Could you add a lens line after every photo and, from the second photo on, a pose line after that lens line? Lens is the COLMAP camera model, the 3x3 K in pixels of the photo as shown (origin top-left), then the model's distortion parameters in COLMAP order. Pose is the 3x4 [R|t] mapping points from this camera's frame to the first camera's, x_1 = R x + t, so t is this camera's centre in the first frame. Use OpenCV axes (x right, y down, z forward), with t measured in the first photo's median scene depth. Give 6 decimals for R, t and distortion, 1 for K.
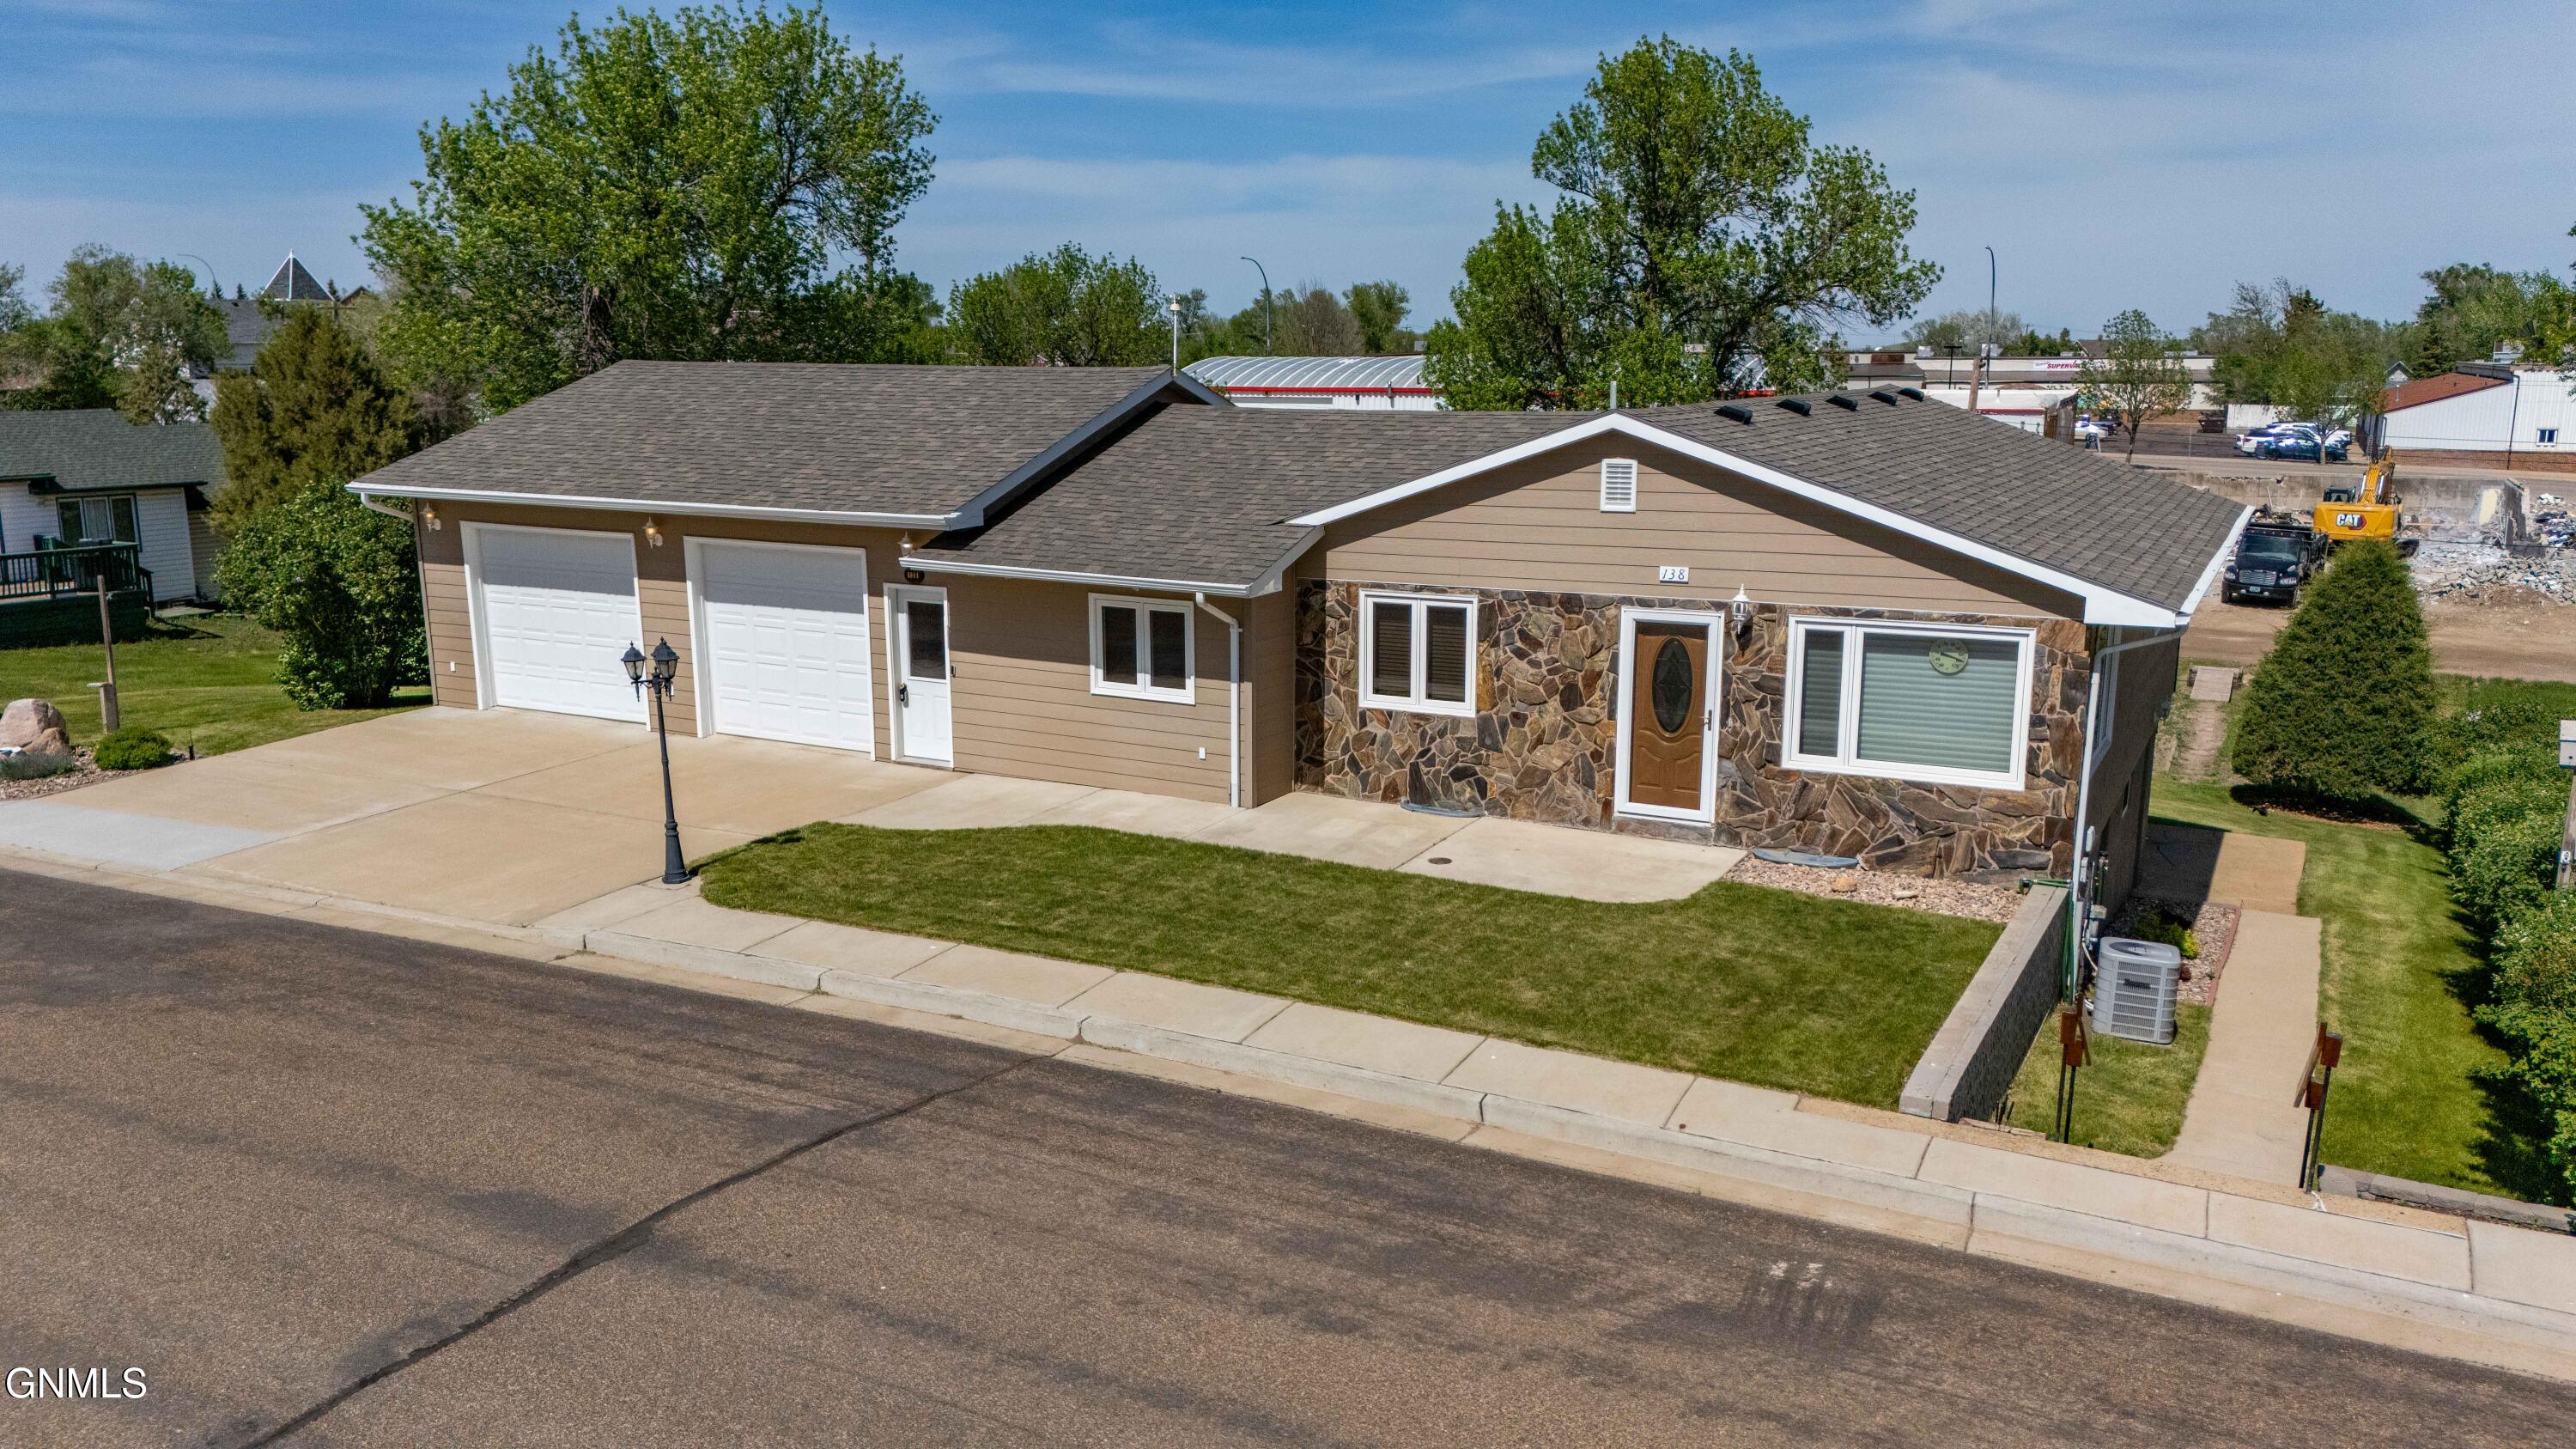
lens RADIAL K [[1828.7, 0, 1284.8], [0, 1828.7, 737.2], [0, 0, 1]] dist [0.137952, -0.159375]
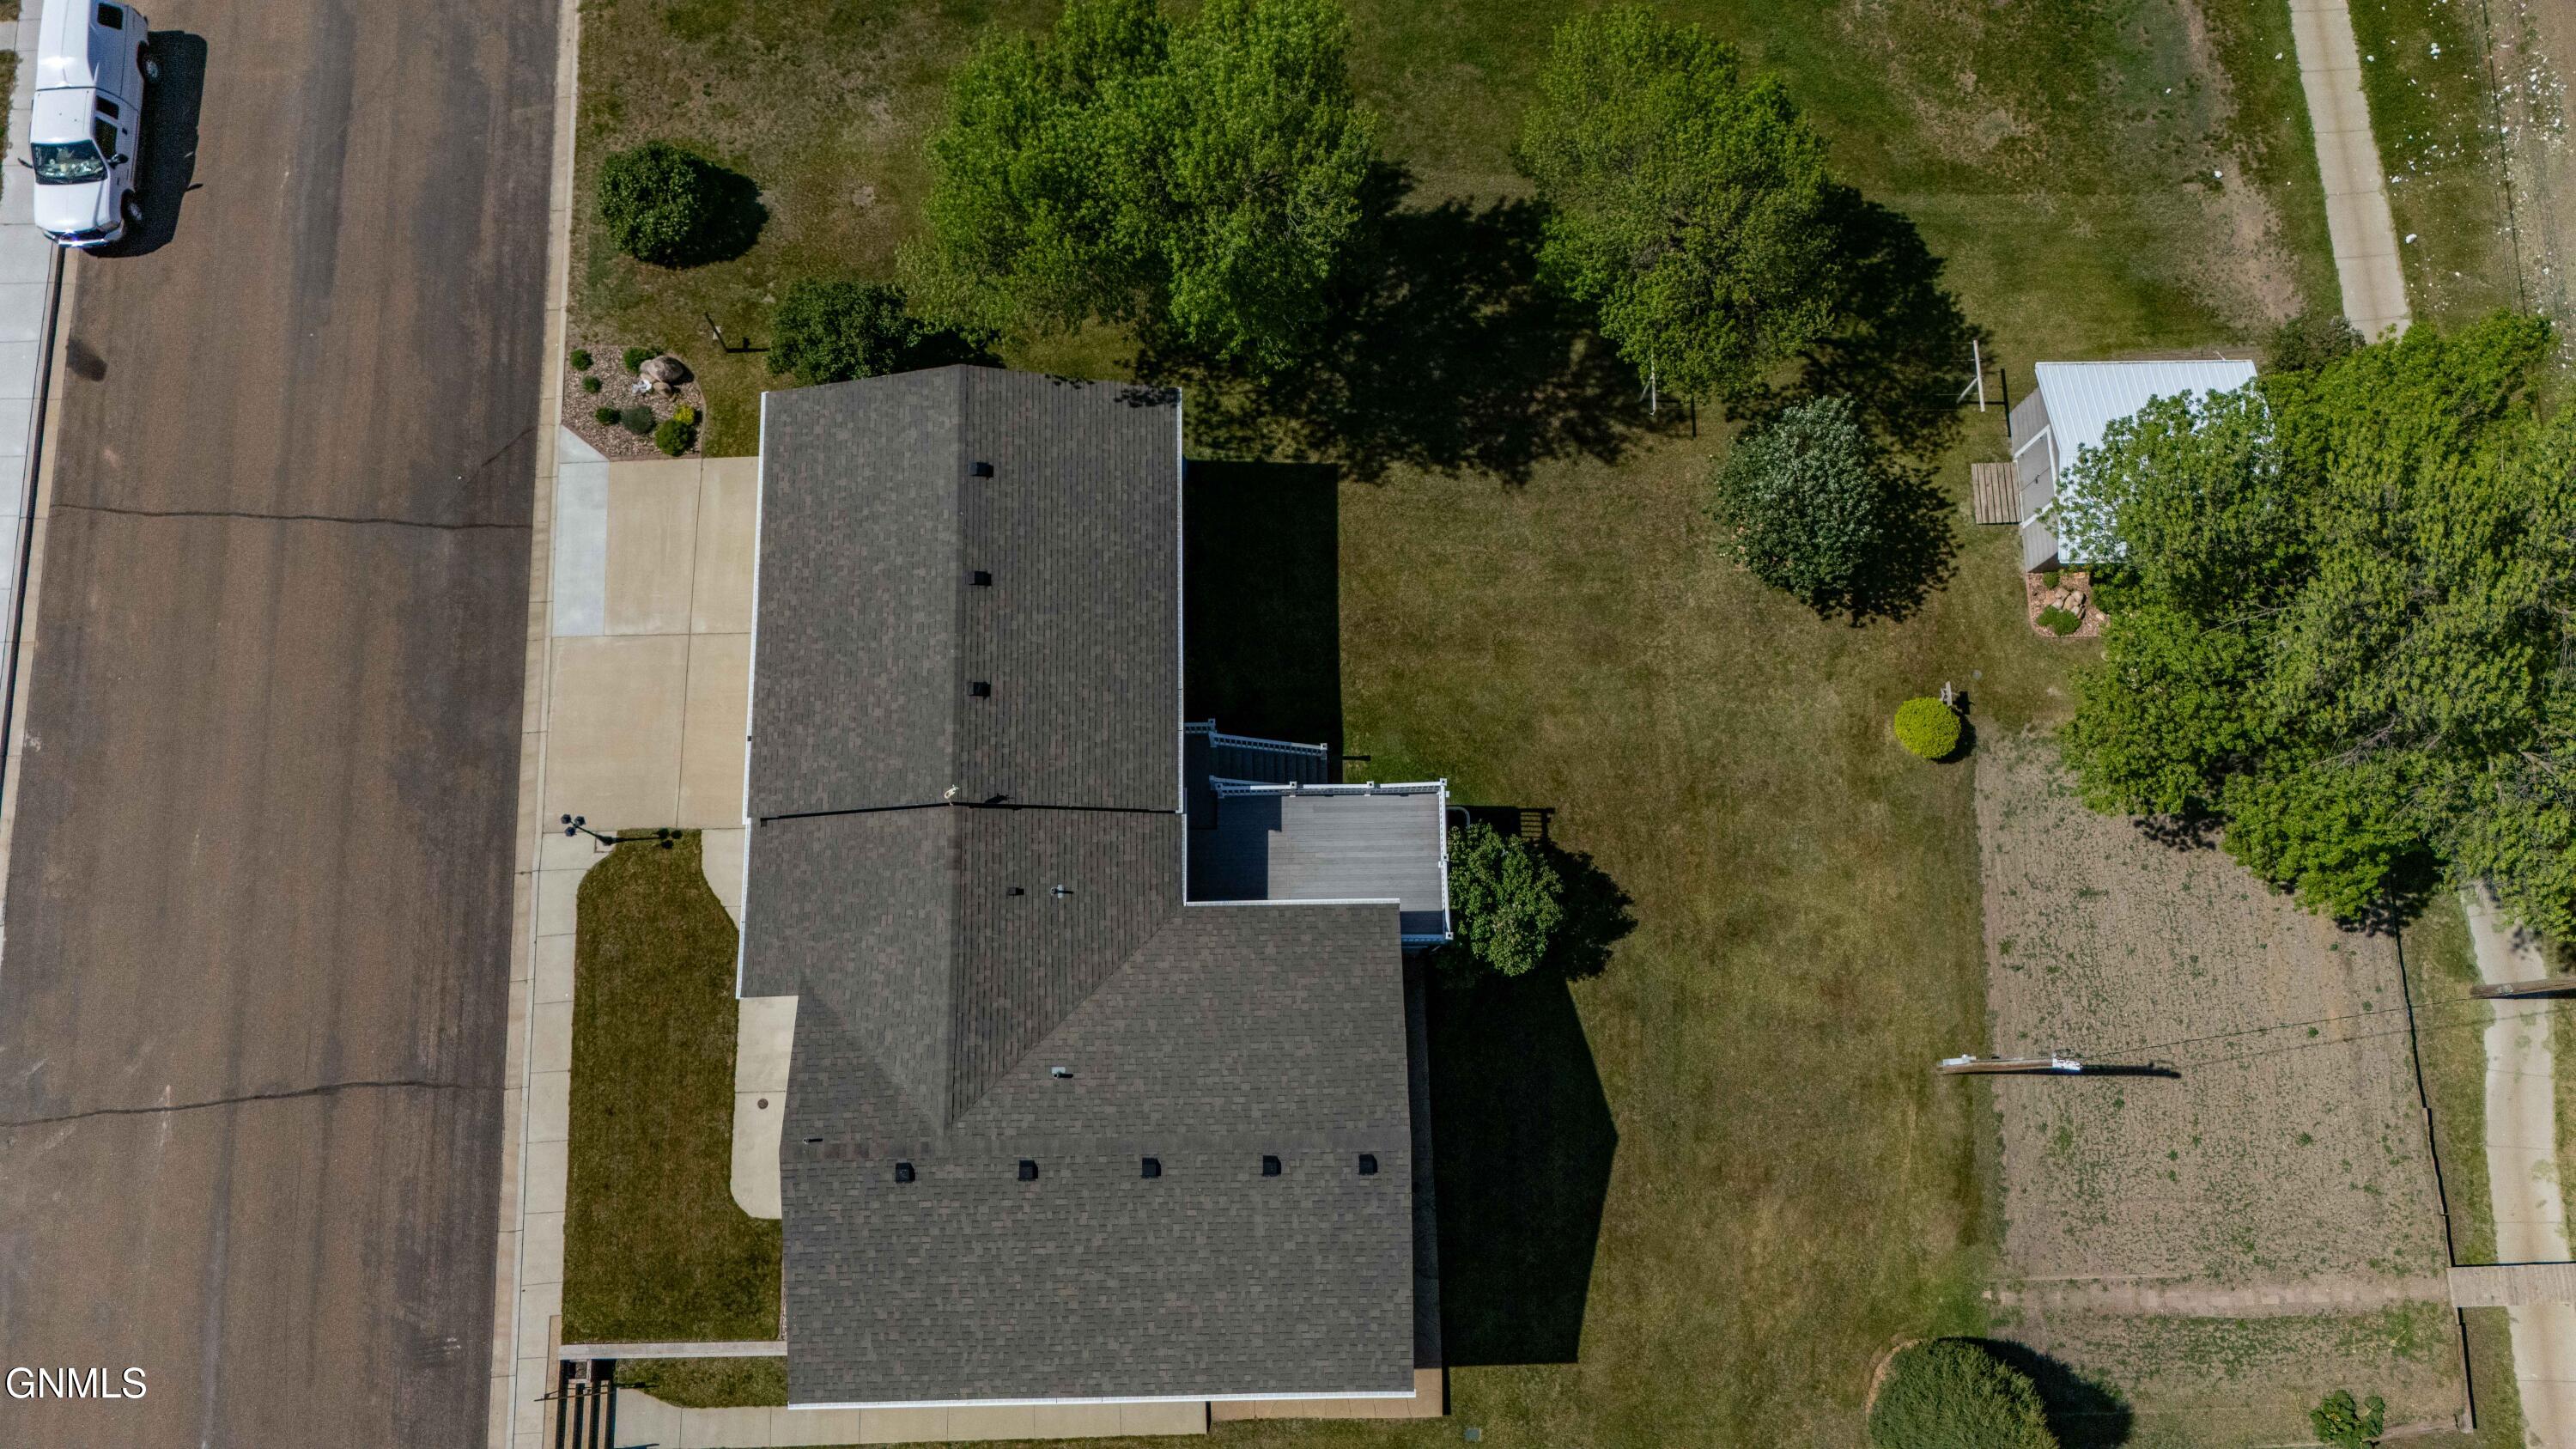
lens RADIAL K [[1828.7, 0, 1284.8], [0, 1828.7, 737.2], [0, 0, 1]] dist [0.137952, -0.159375]
pose [[0.493732, 0.851787, -0.175177, 0.414104], [-0.175759, 0.295028, 0.939184, -2.324077], [0.851667, -0.432917, 0.295374, 1.035658]]
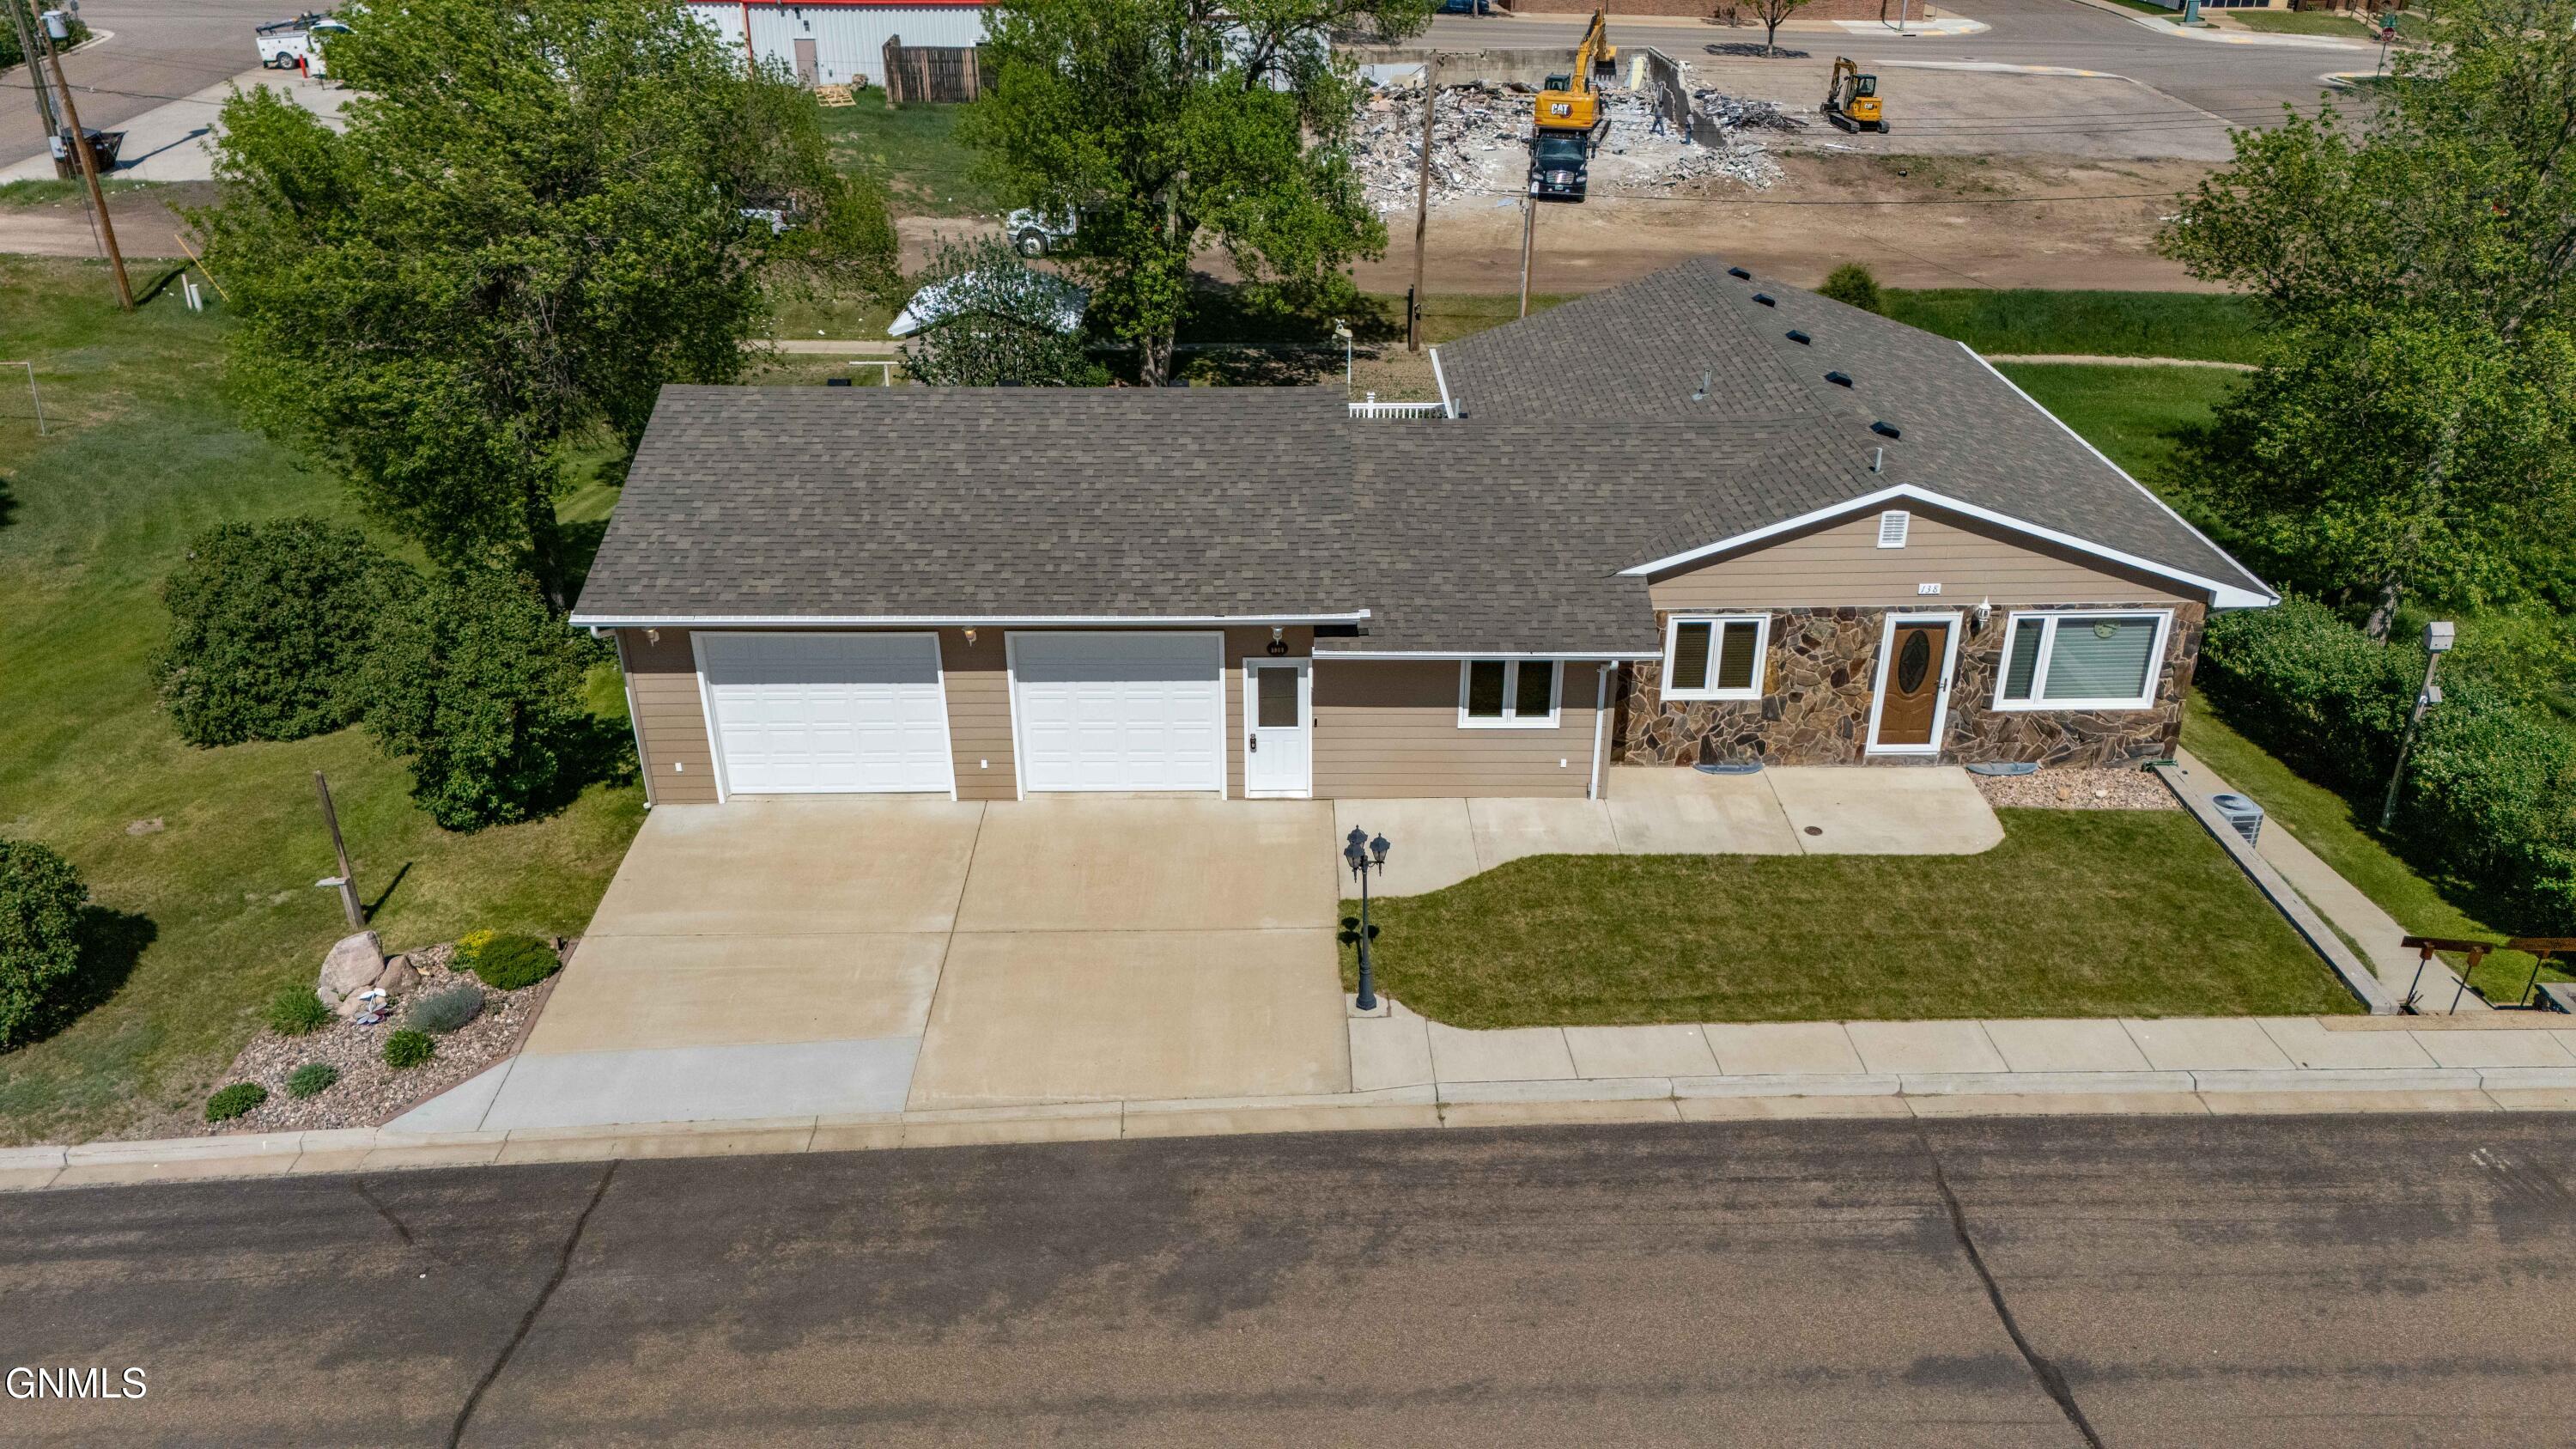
lens RADIAL K [[1828.7, 0, 1284.8], [0, 1828.7, 737.2], [0, 0, 1]] dist [0.137952, -0.159375]
pose [[0.874477, -0.221376, 0.431605, -0.808305], [0.098575, 0.952321, 0.288735, -0.419519], [-0.474946, -0.209946, 0.854605, 0.026801]]
